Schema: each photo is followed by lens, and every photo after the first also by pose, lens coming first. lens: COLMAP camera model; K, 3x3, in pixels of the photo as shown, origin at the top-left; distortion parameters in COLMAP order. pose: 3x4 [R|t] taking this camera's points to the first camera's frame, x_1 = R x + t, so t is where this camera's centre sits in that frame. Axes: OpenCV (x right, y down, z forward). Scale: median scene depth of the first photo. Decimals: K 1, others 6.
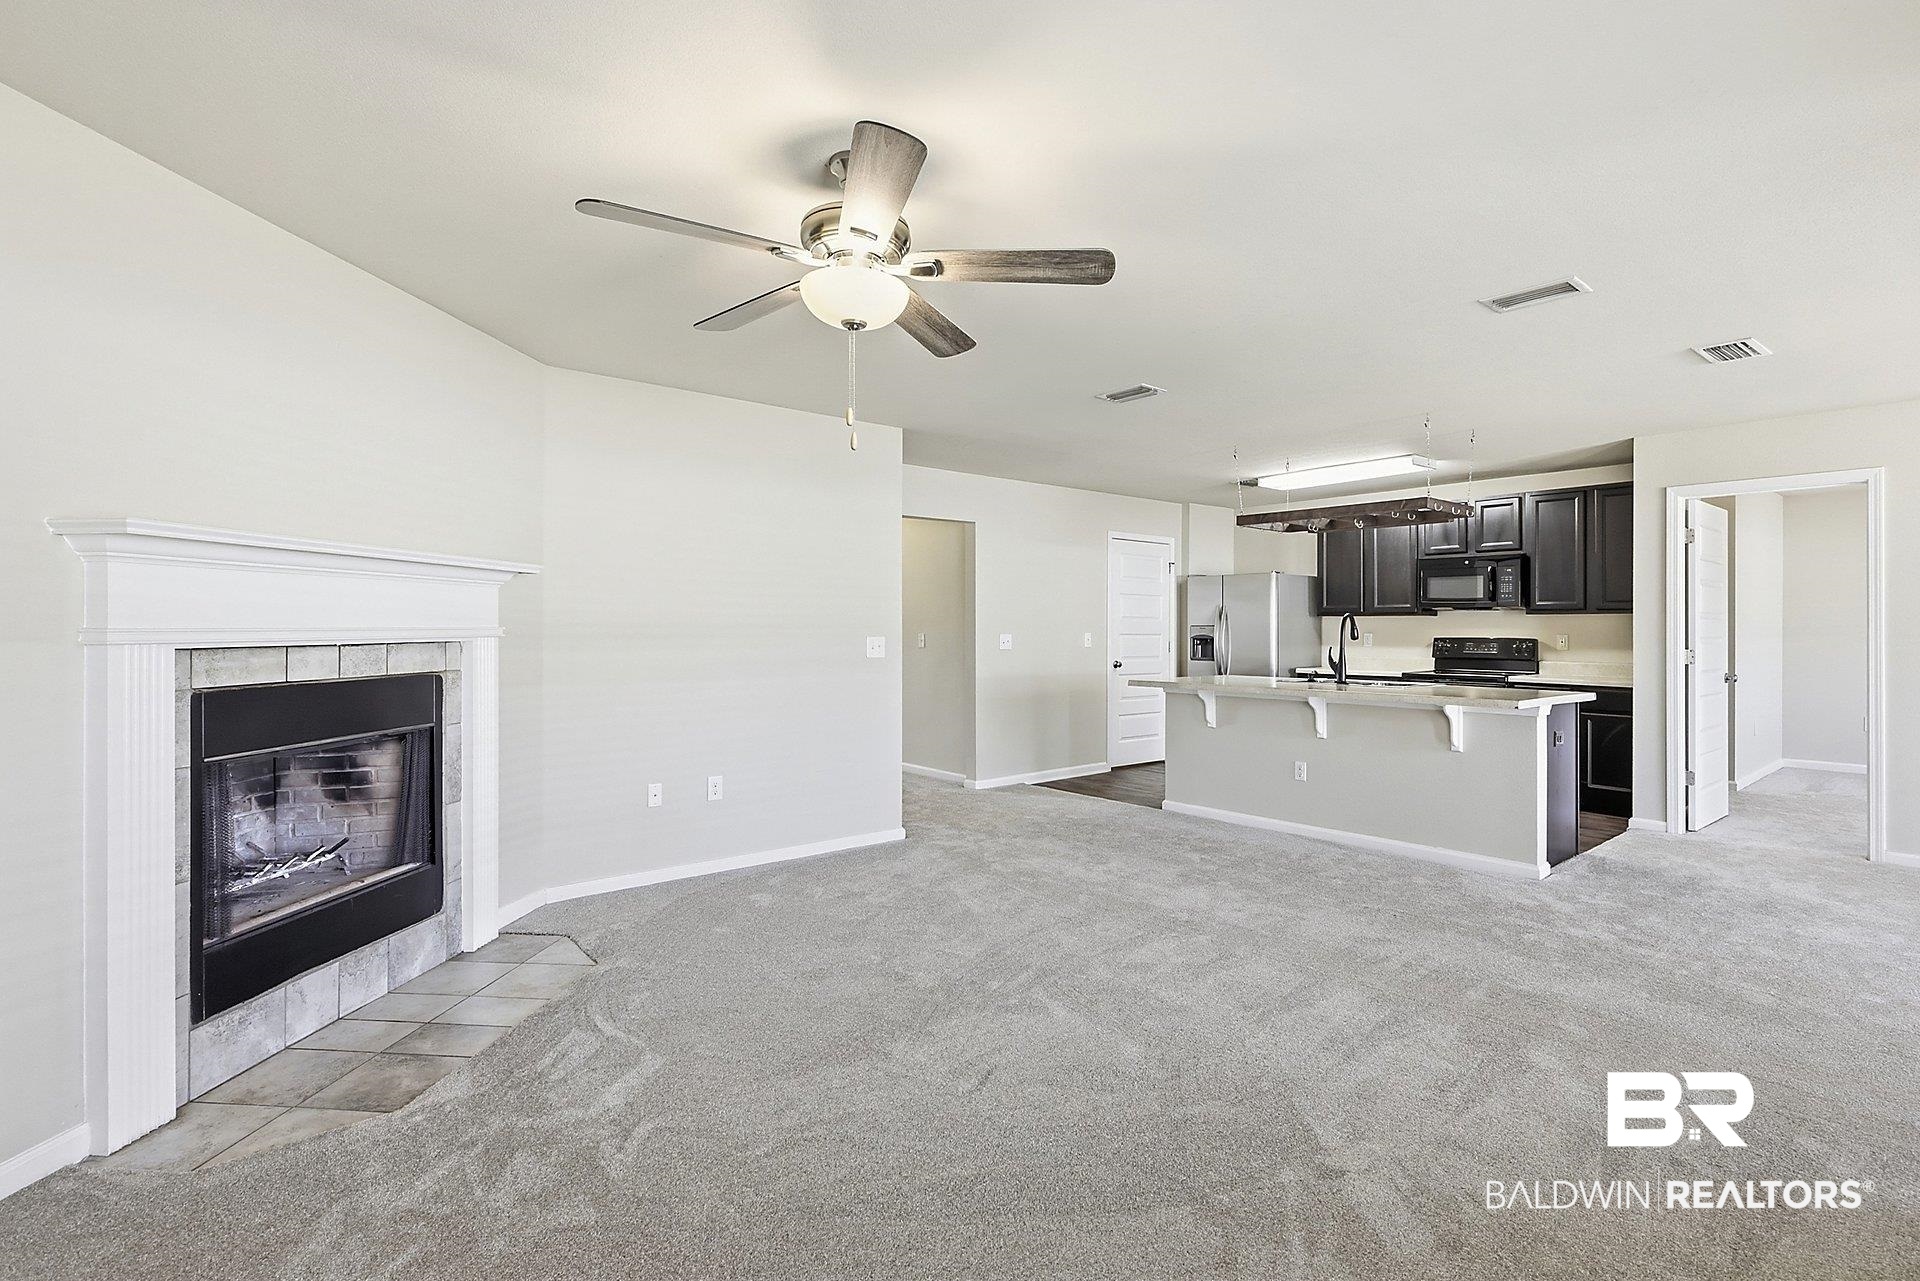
lens RADIAL K [[915.4, 0, 974.4], [0, 915.4, 623.2], [0, 0, 1]] dist [0.001536, -0.000510]
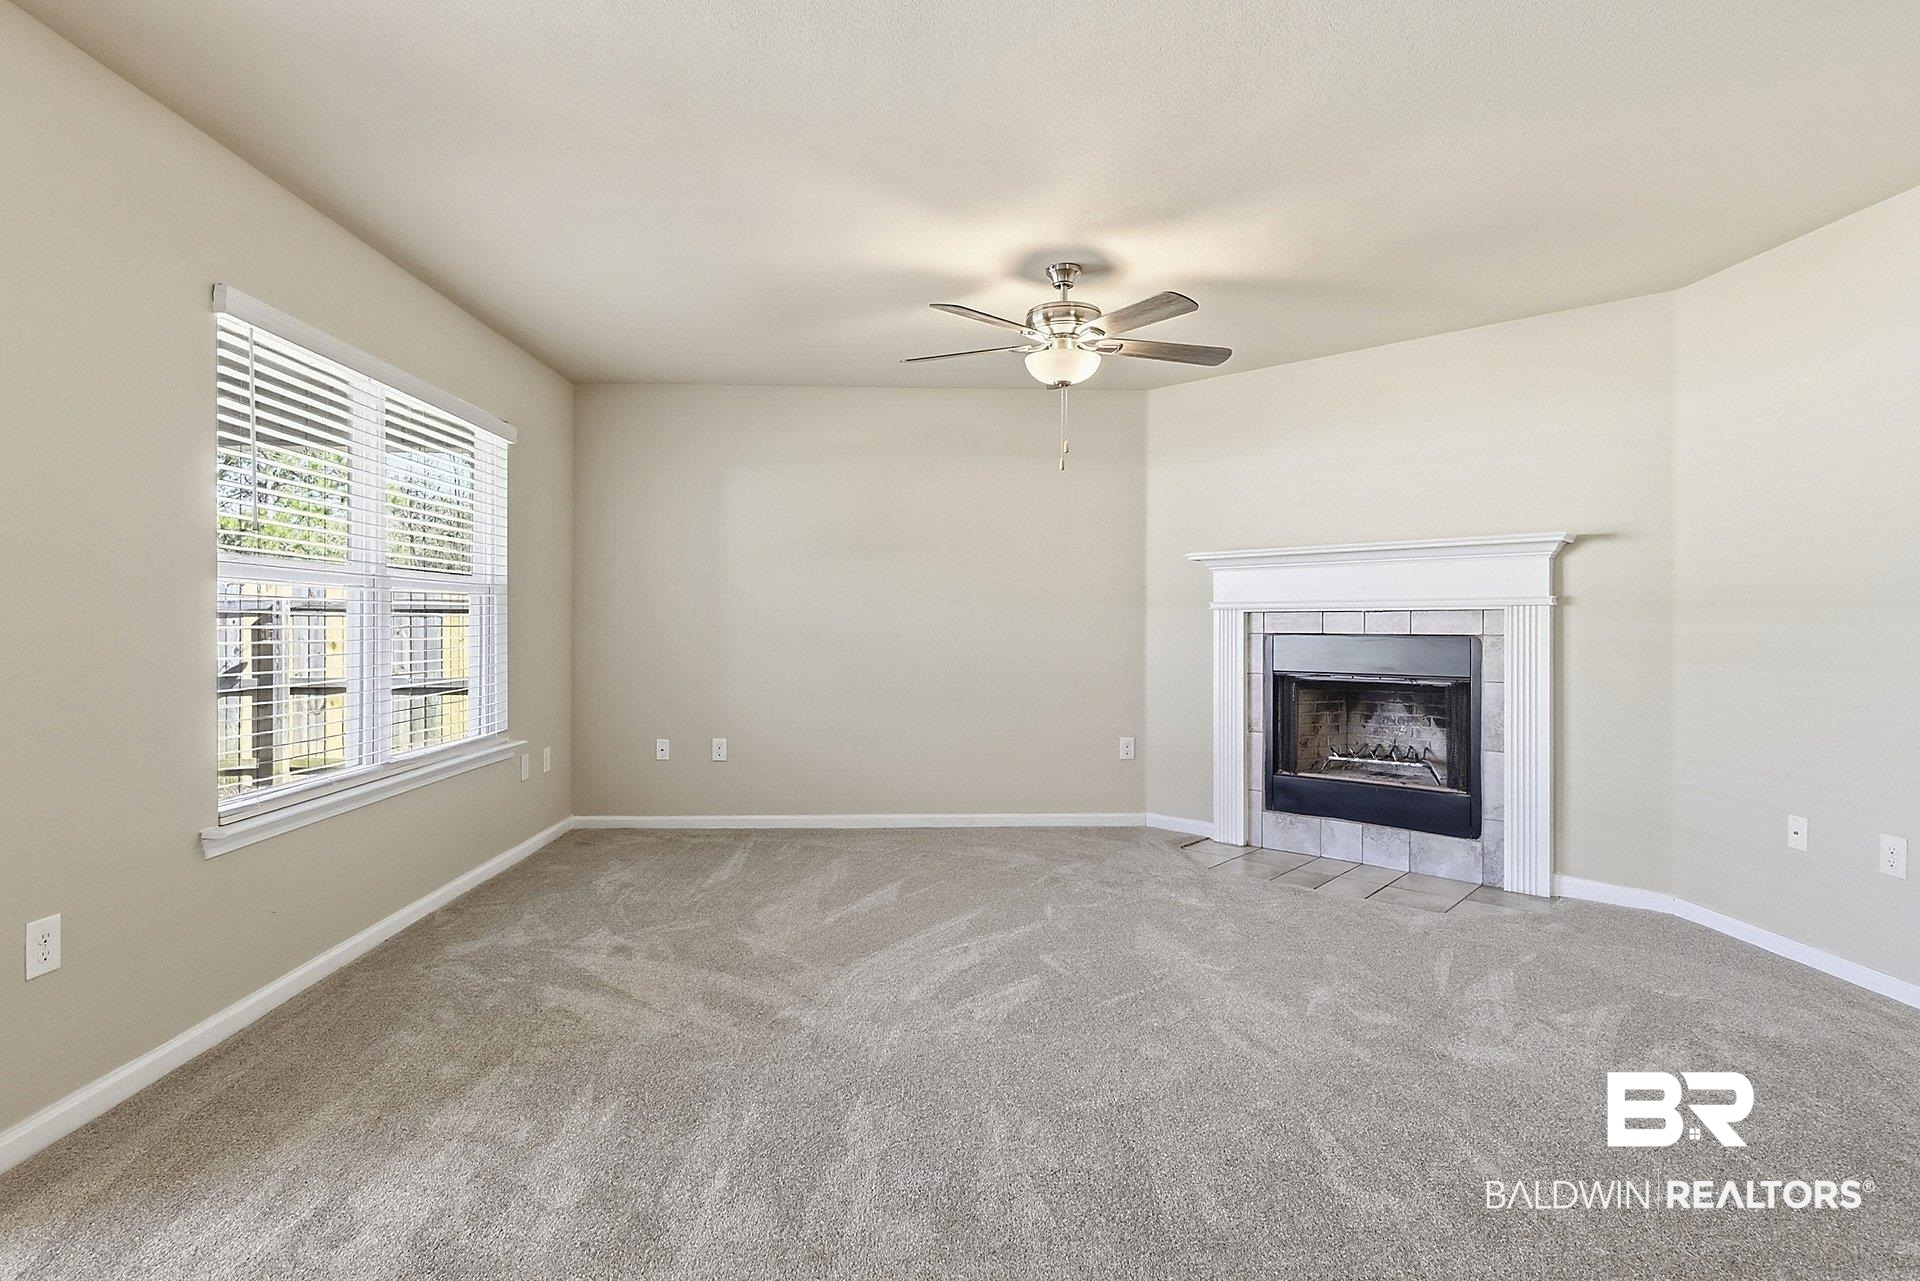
lens RADIAL K [[940.3, 0, 961.8], [0, 940.3, 617.4], [0, 0, 1]] dist [0.000193, 0.002356]
pose [[-0.616093, -0.006457, -0.787647, 0.427659], [0.002789, 0.999942, -0.010379, 0.022429], [0.787669, -0.008591, -0.616039, 0.675724]]
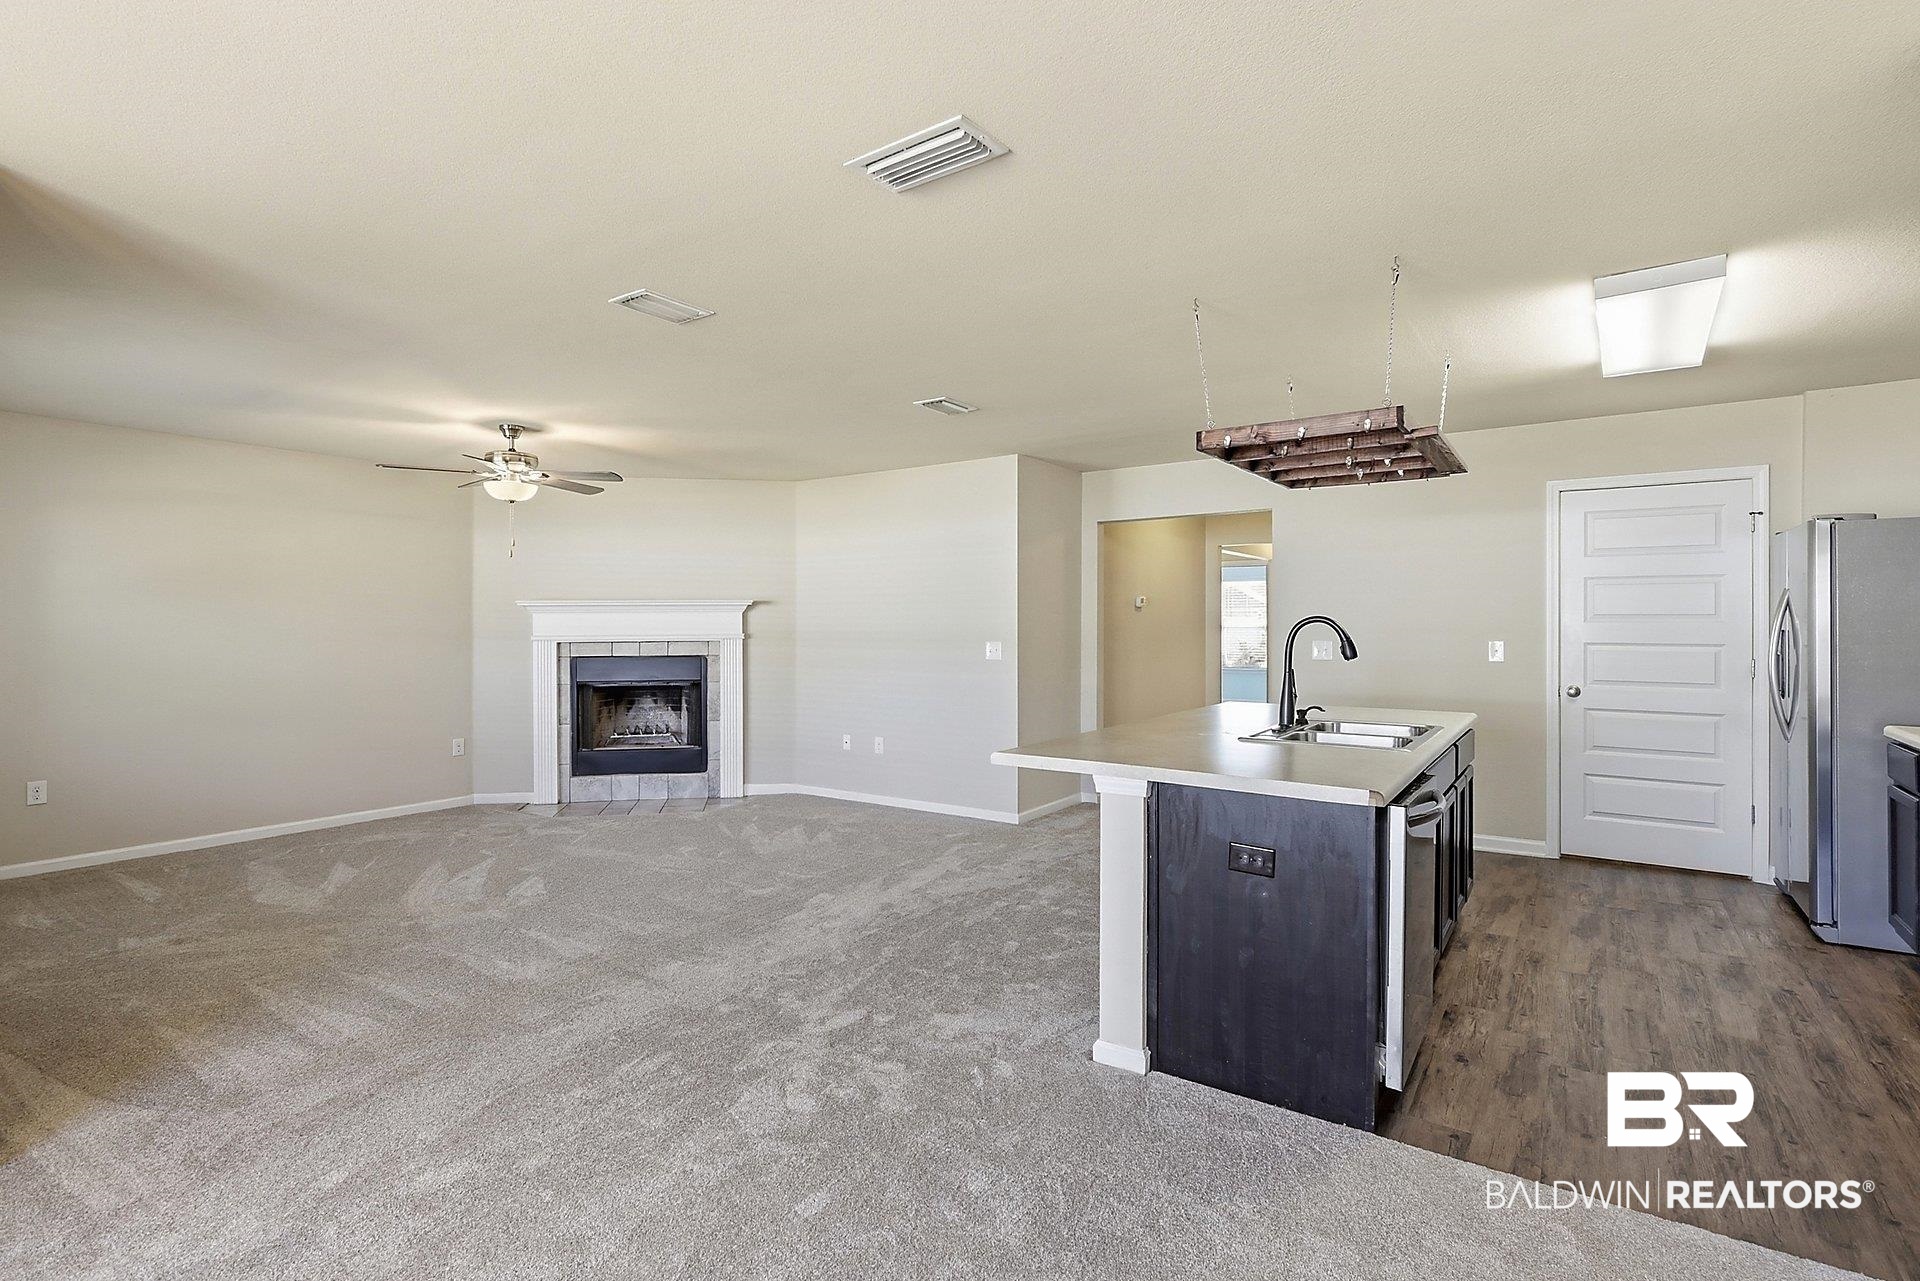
lens RADIAL K [[940.3, 0, 925.4], [0, 940.3, 625.6], [0, 0, 1]] dist [0.000193, 0.002356]
pose [[0.239608, 0.000265, -0.970870, 0.871809], [0.009725, 0.999949, 0.002673, -0.008154], [0.970821, -0.010082, 0.239593, 0.538973]]
